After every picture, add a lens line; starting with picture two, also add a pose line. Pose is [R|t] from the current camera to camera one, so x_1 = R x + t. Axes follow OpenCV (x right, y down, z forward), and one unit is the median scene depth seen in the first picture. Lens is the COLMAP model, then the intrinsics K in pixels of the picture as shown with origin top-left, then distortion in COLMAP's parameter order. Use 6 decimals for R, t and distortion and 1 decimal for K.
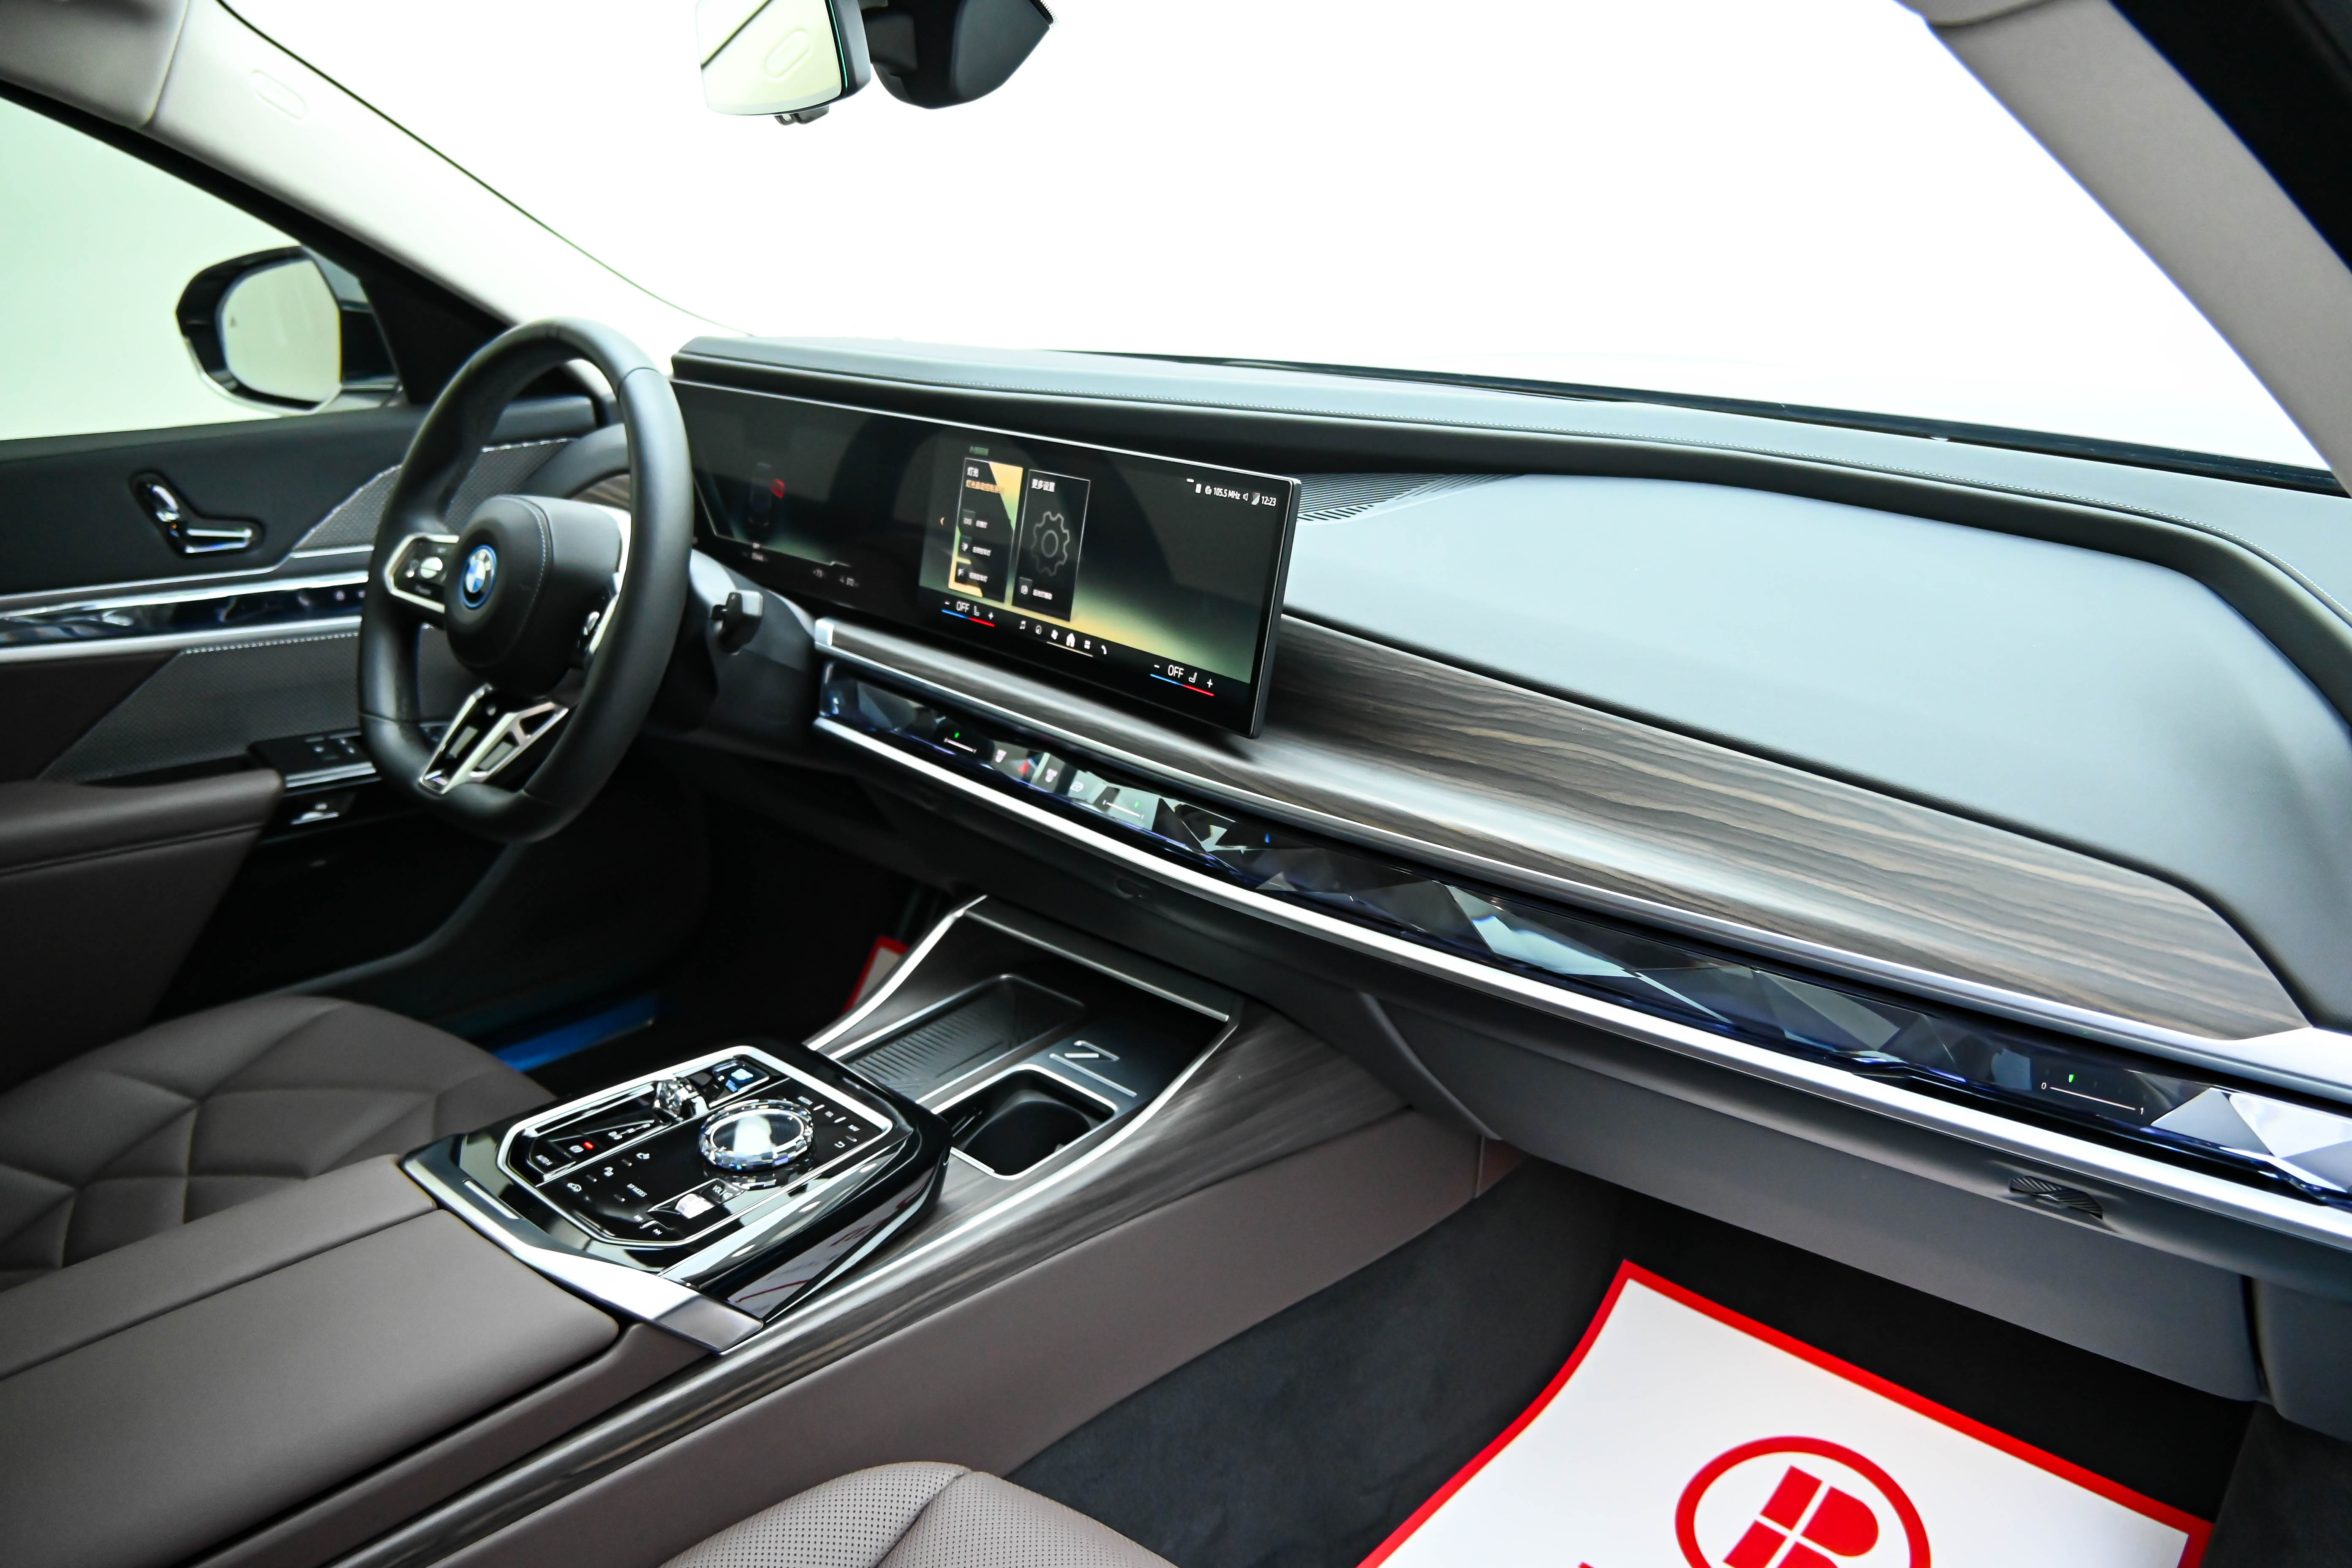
lens RADIAL K [[1765.1, 0, 1176.4], [0, 1765.1, 773.8], [0, 0, 1]] dist [0.003523, 0.005165]
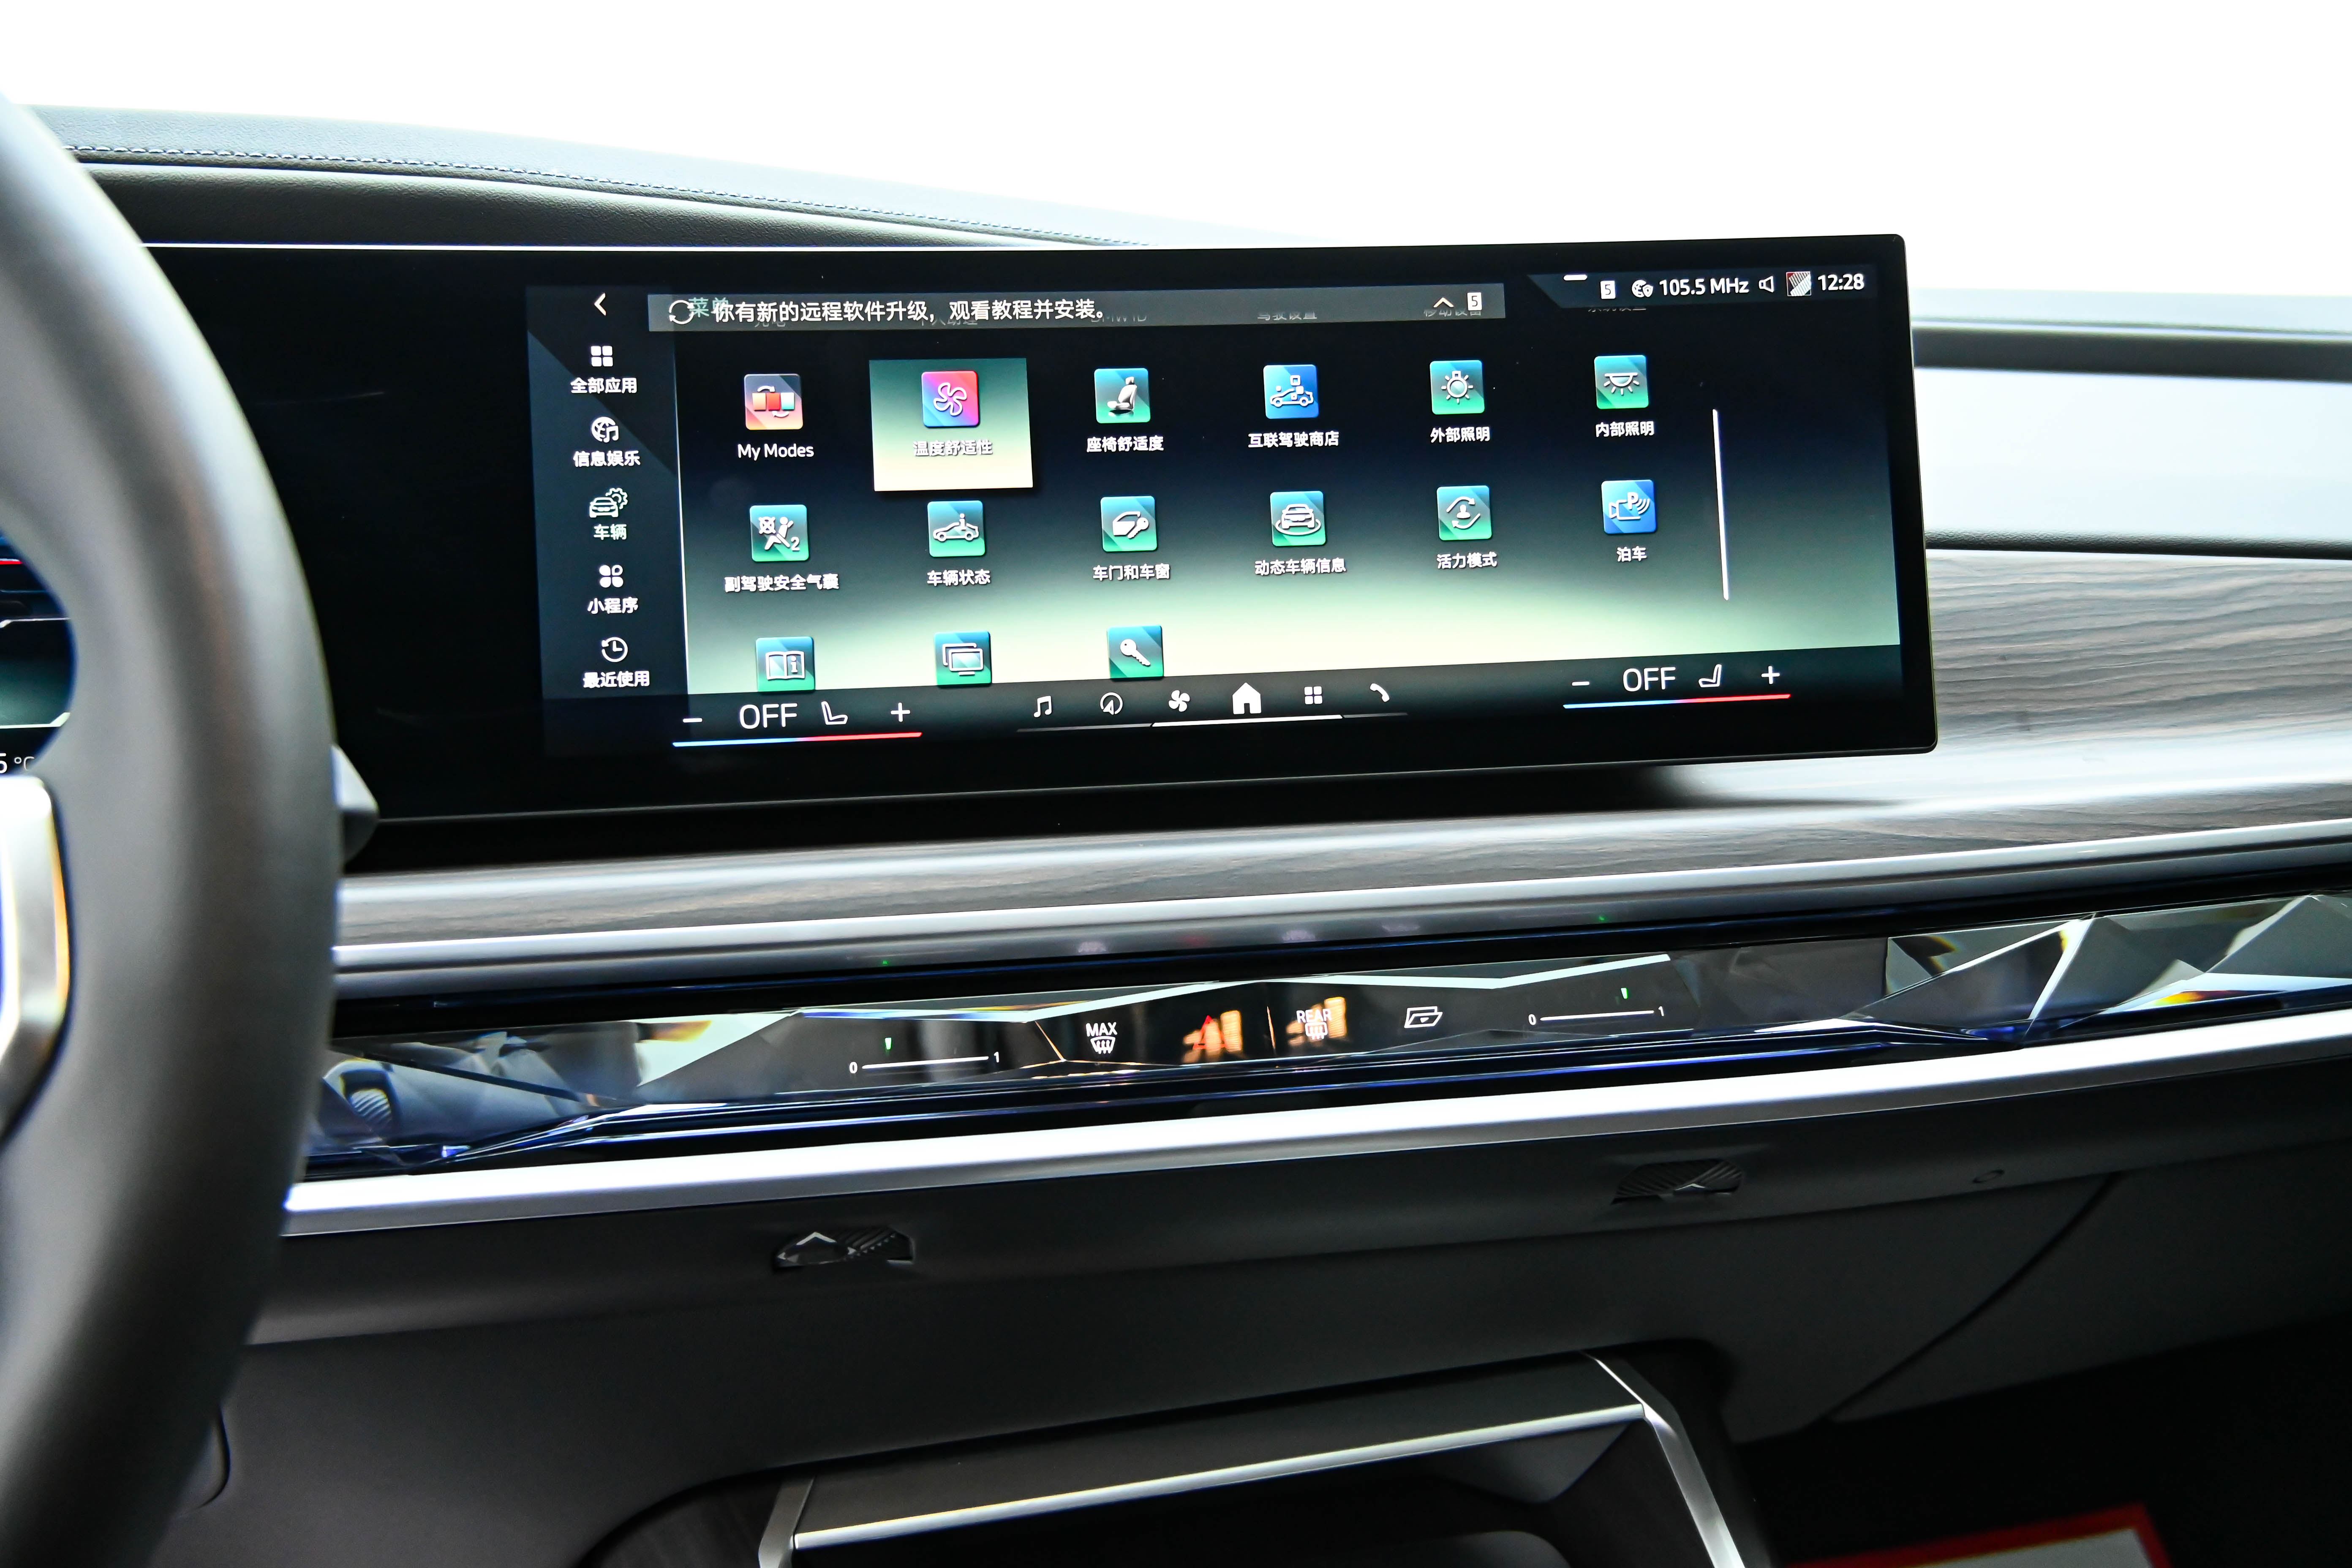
lens RADIAL K [[2034.5, 0, 1171.9], [0, 2034.5, 766.9], [0, 0, 1]] dist [0.007107, -0.009267]
pose [[0.518766, -0.148086, 0.841993, -0.487530], [0.278762, 0.960356, -0.002846, -0.065272], [-0.808192, 0.236192, 0.539481, 0.771667]]
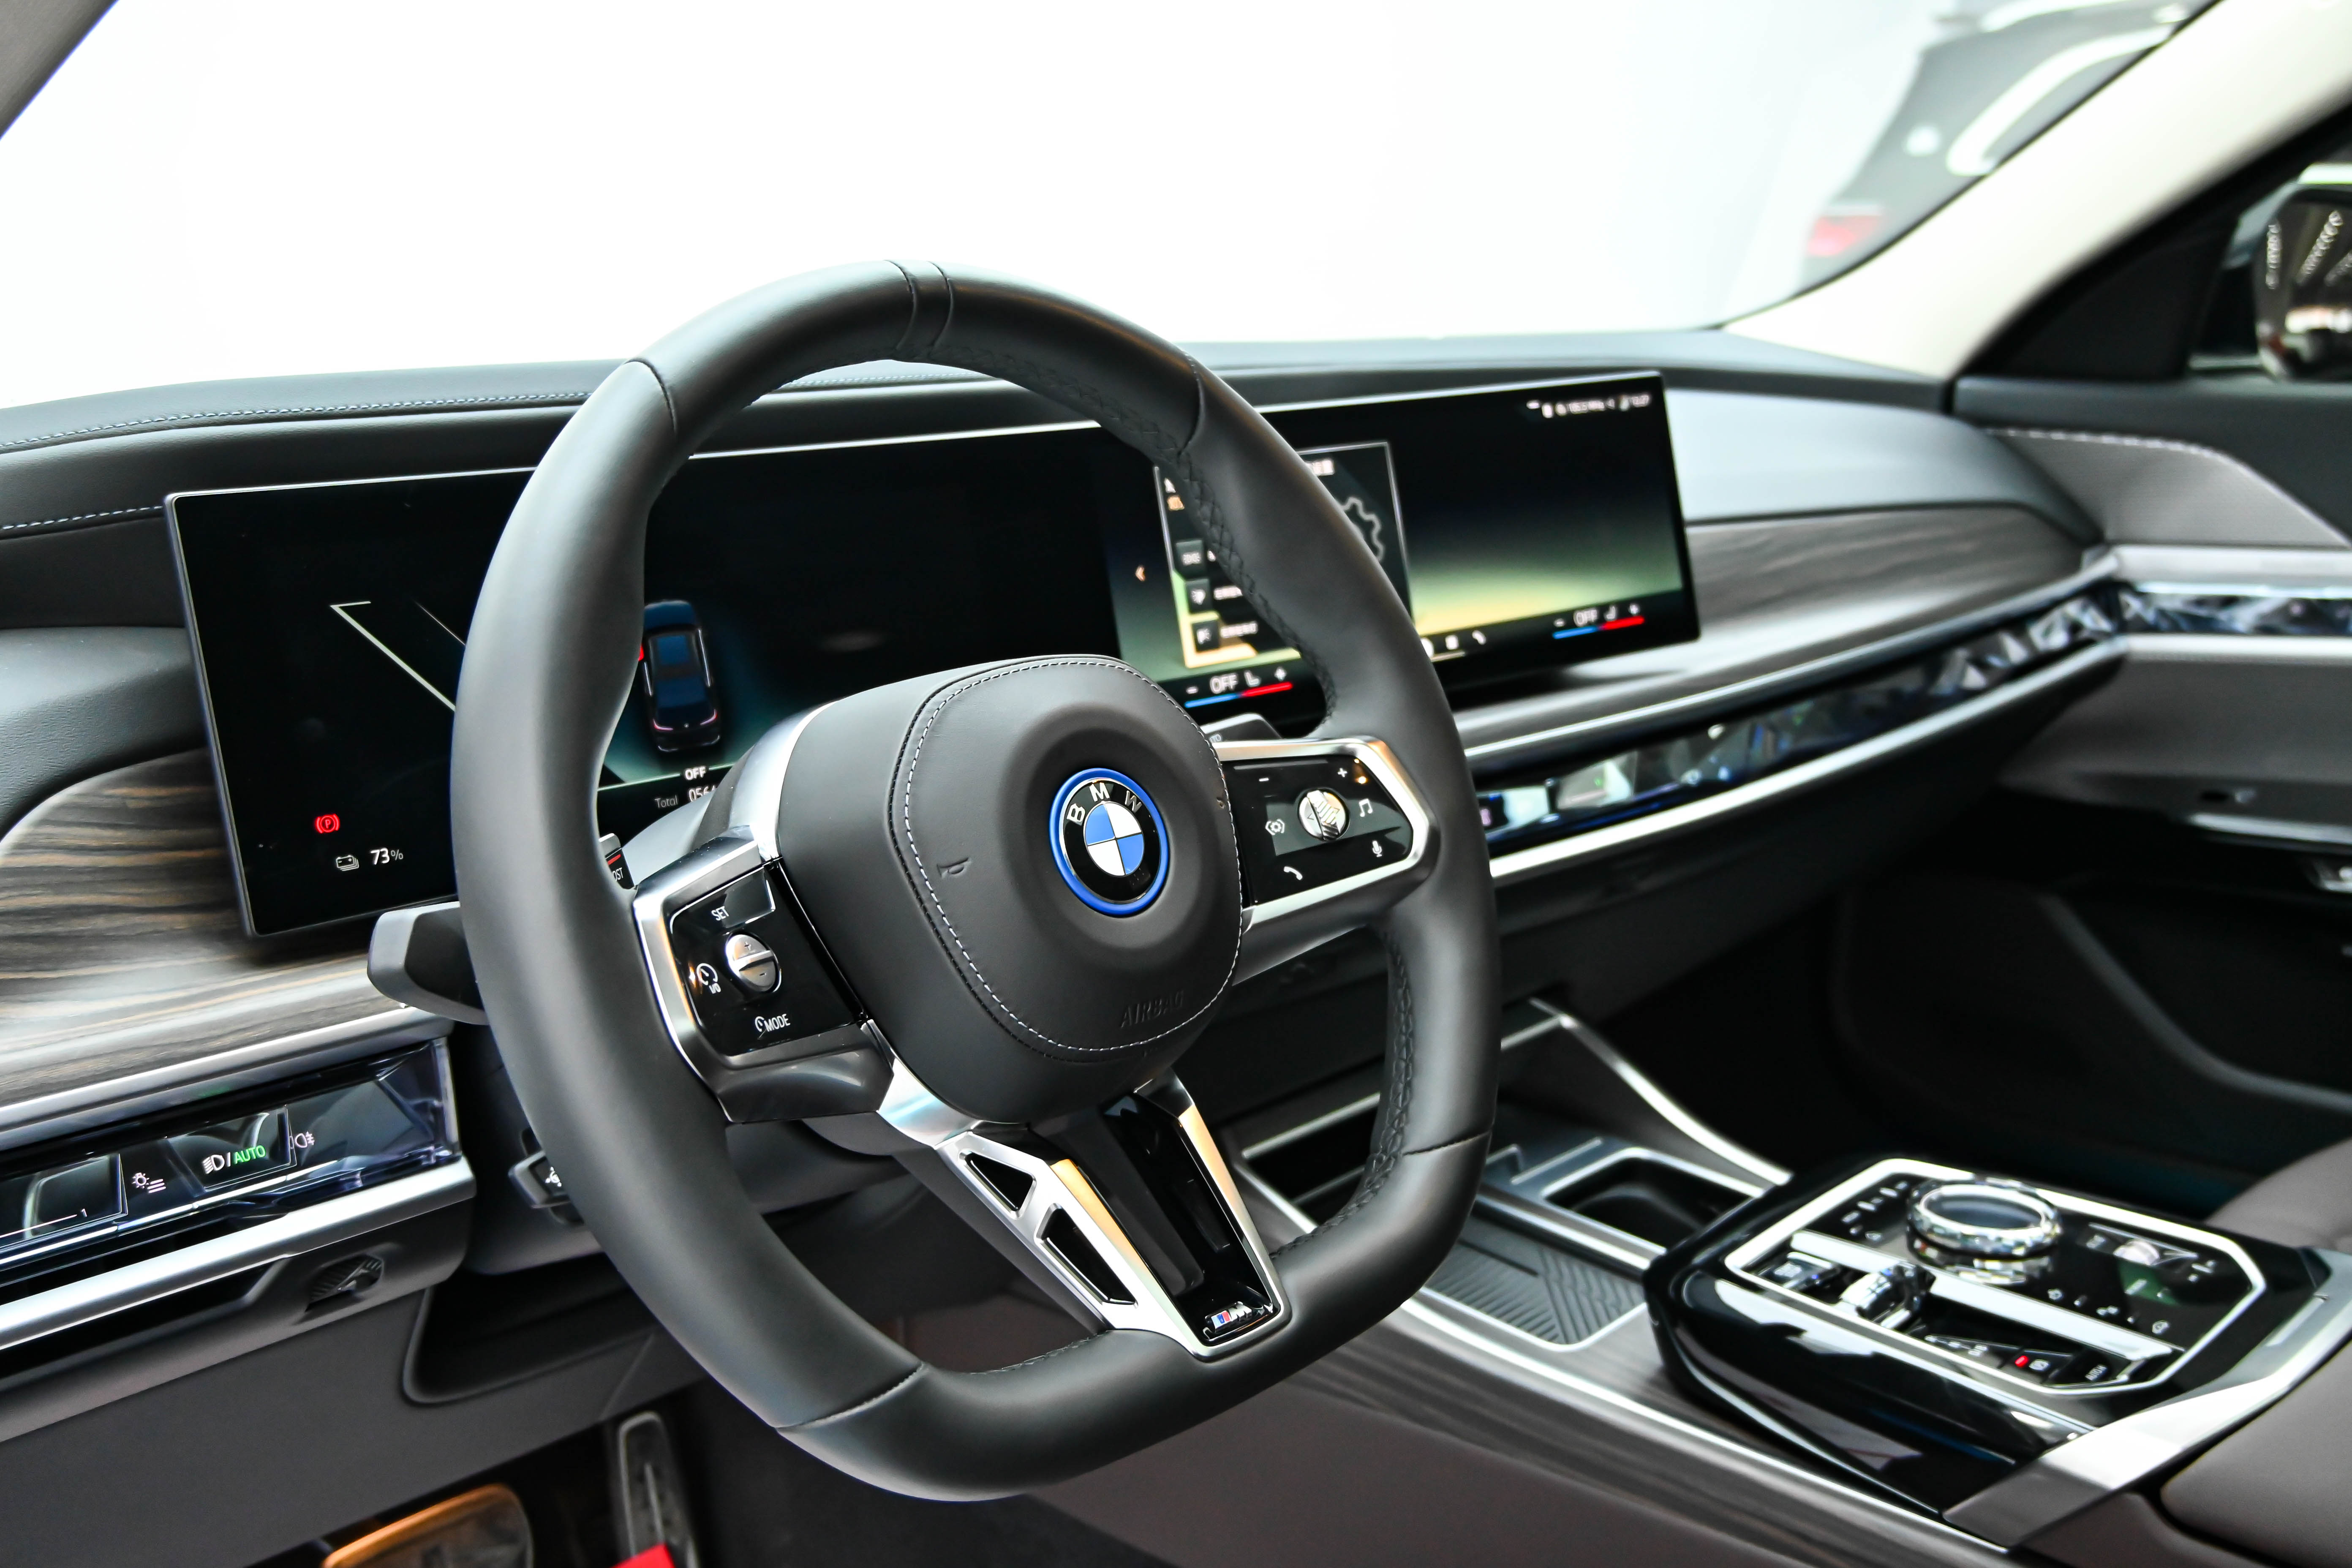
lens RADIAL K [[2201.2, 0, 1165.7], [0, 2201.2, 790.0], [0, 0, 1]] dist [0.012651, 0.000000]
pose [[0.039582, -0.225951, 0.973334, -1.026149], [0.343768, 0.917714, 0.199060, -0.252686], [-0.938220, 0.326722, 0.114000, 1.035522]]
